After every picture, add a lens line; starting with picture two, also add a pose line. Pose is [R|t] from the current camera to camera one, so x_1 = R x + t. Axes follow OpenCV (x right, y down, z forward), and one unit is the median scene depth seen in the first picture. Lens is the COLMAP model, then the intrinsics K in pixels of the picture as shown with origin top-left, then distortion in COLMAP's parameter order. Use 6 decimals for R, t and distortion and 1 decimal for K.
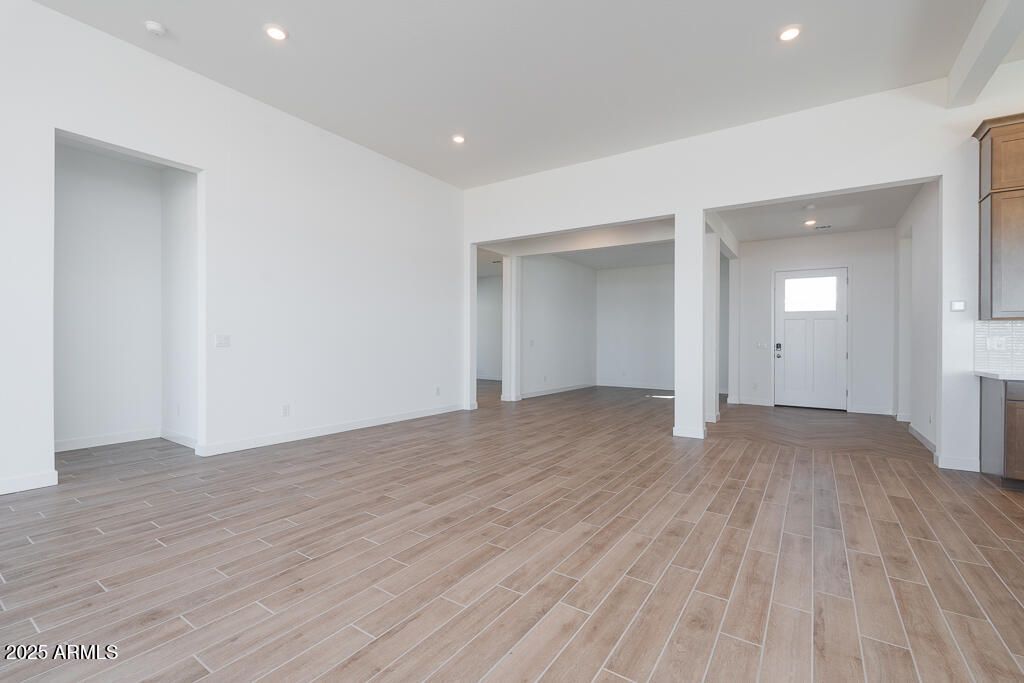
lens RADIAL K [[451.5, 0, 511.9], [0, 451.5, 342.4], [0, 0, 1]] dist [0.002902, -0.000125]
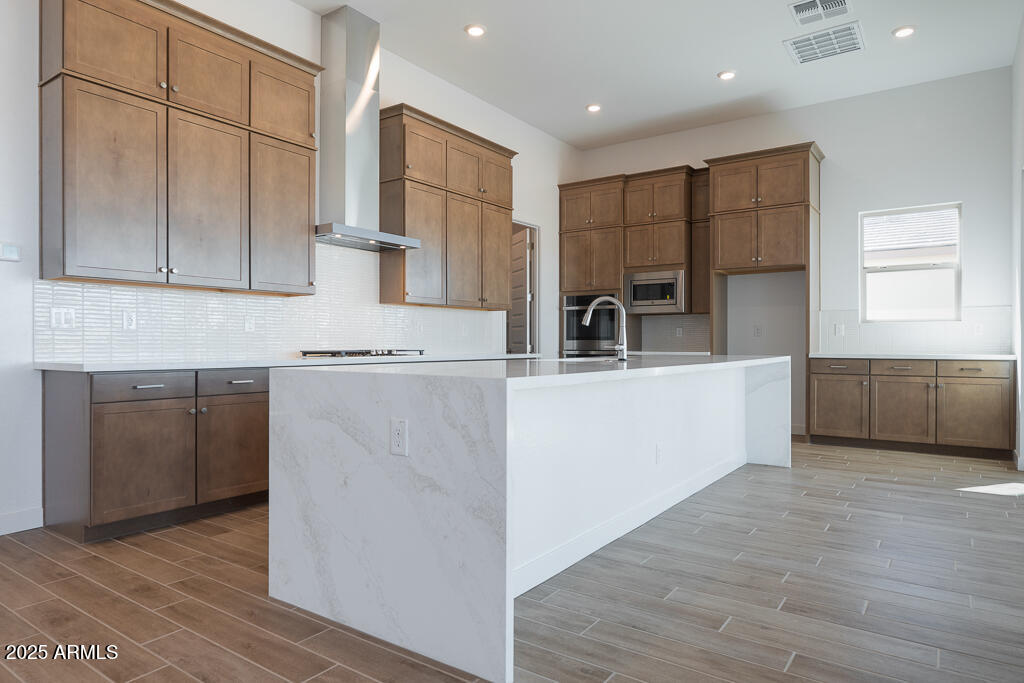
lens RADIAL K [[624.0, 0, 512.1], [0, 624.0, 340.9], [0, 0, 1]] dist [0.009612, 0.002843]
pose [[0.030739, -0.007098, 0.999502, 0.210396], [-0.001668, 0.999973, 0.007153, 0.028812], [-0.999526, -0.001887, 0.030726, 0.353026]]
